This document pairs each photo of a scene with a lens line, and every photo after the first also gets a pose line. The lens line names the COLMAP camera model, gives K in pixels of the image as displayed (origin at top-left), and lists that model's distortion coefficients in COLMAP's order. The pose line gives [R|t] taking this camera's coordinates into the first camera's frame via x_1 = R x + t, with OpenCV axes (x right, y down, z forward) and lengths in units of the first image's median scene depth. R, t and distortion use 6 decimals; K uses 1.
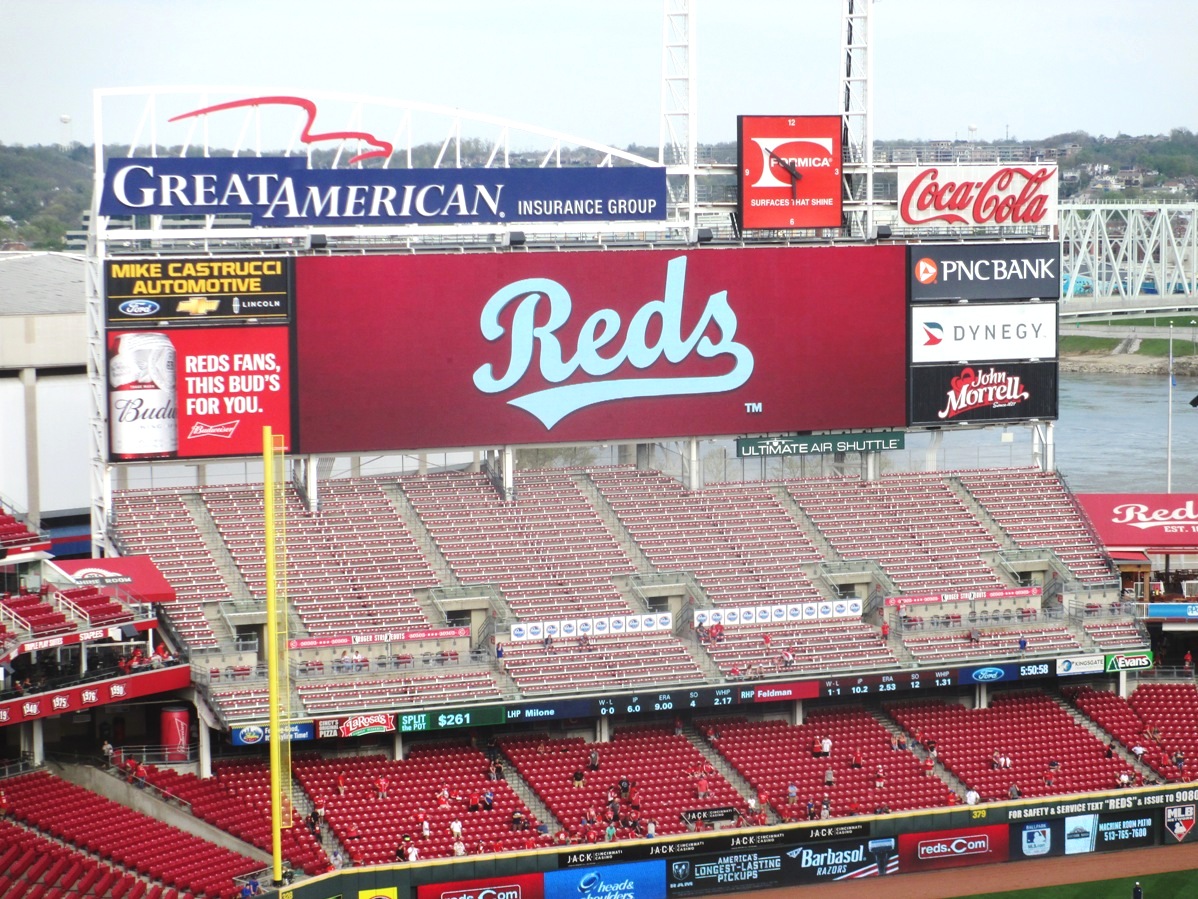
lens RADIAL K [[3089.3, 0, 590.6], [0, 3089.3, 443.7], [0, 0, 1]] dist [-0.066440, 0.000000]
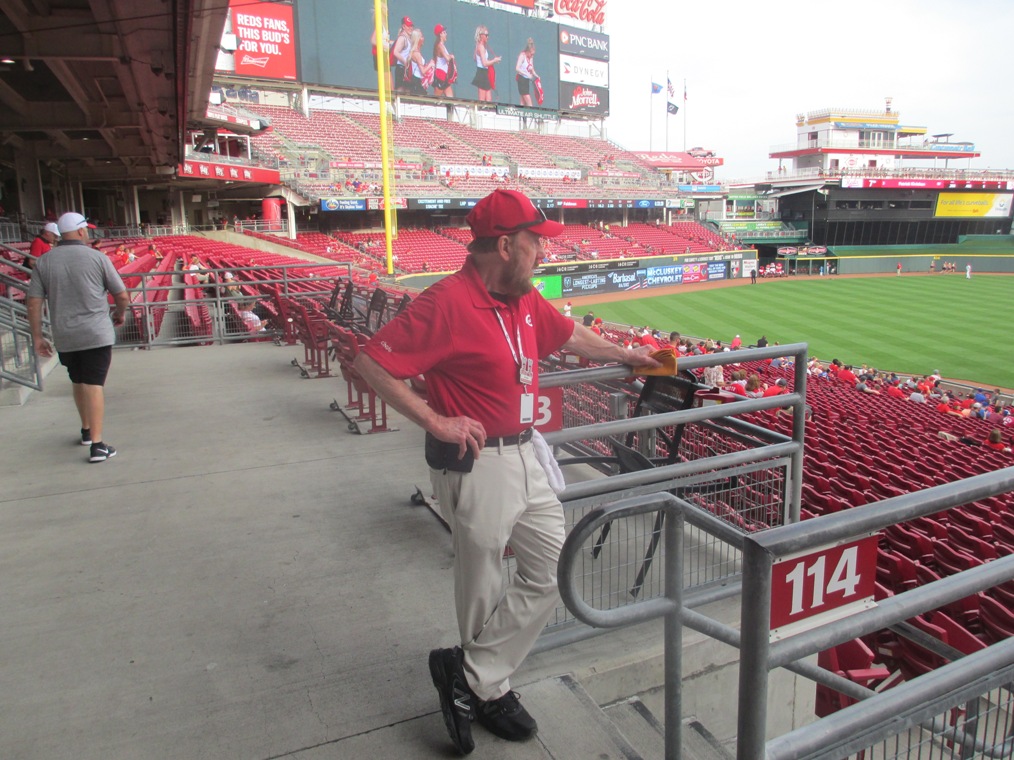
lens RADIAL K [[832.5, 0, 508.9], [0, 832.5, 383.9], [0, 0, 1]] dist [-0.056720, 0.024420]
pose [[0.932896, -0.077097, 0.351796, -0.165558], [0.035321, 0.991695, 0.123668, 0.123833], [-0.358409, -0.102943, 0.927872, 0.498881]]
